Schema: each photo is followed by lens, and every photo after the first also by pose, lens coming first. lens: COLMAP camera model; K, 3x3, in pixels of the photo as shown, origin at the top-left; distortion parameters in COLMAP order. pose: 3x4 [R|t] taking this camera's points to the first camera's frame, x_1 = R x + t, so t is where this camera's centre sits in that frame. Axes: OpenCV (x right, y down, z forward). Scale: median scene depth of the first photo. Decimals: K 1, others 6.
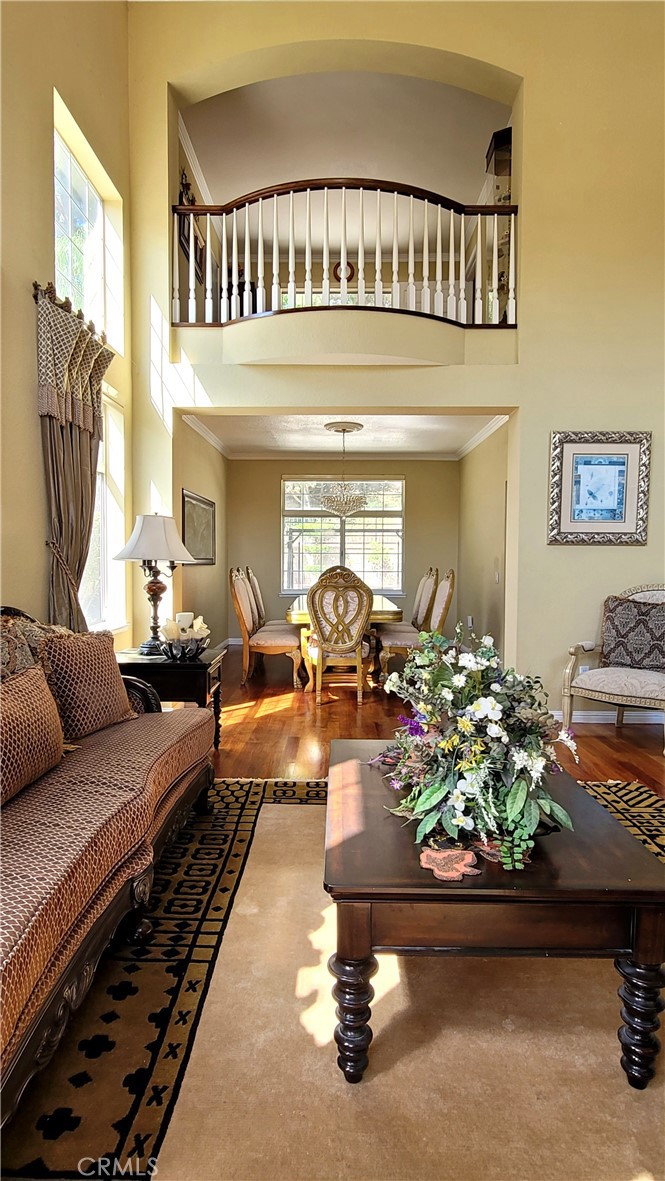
lens RADIAL K [[656.8, 0, 332.5], [0, 656.8, 590.5], [0, 0, 1]] dist [-0.002367, -0.000927]
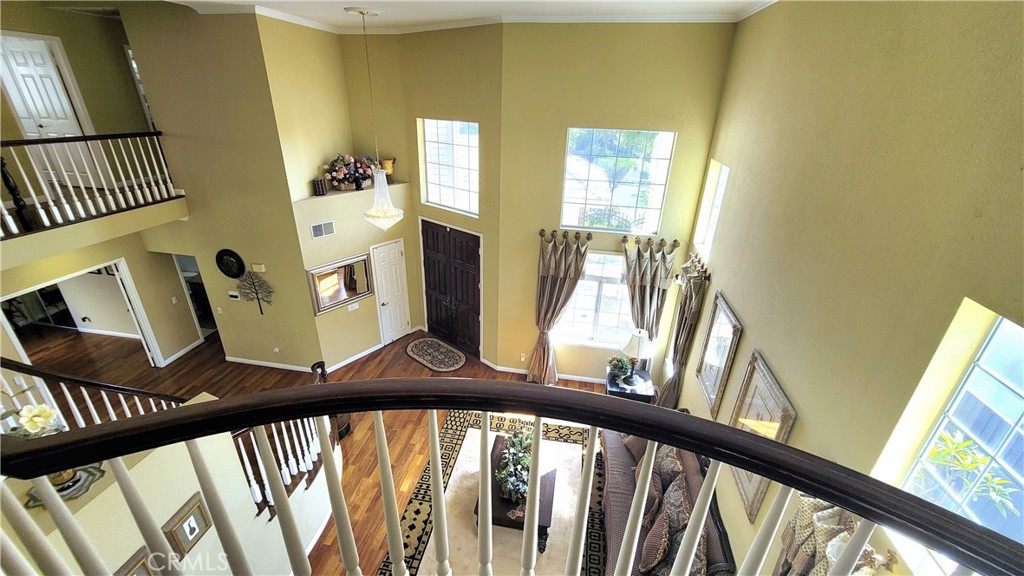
lens RADIAL K [[423.5, 0, 511.6], [0, 423.5, 292.6], [0, 0, 1]] dist [0.000159, 0.000207]
pose [[-0.985950, -0.097697, 0.135490, 0.005923], [-0.023052, 0.882946, 0.468909, -0.727312], [-0.165441, 0.459197, -0.872793, 1.102063]]
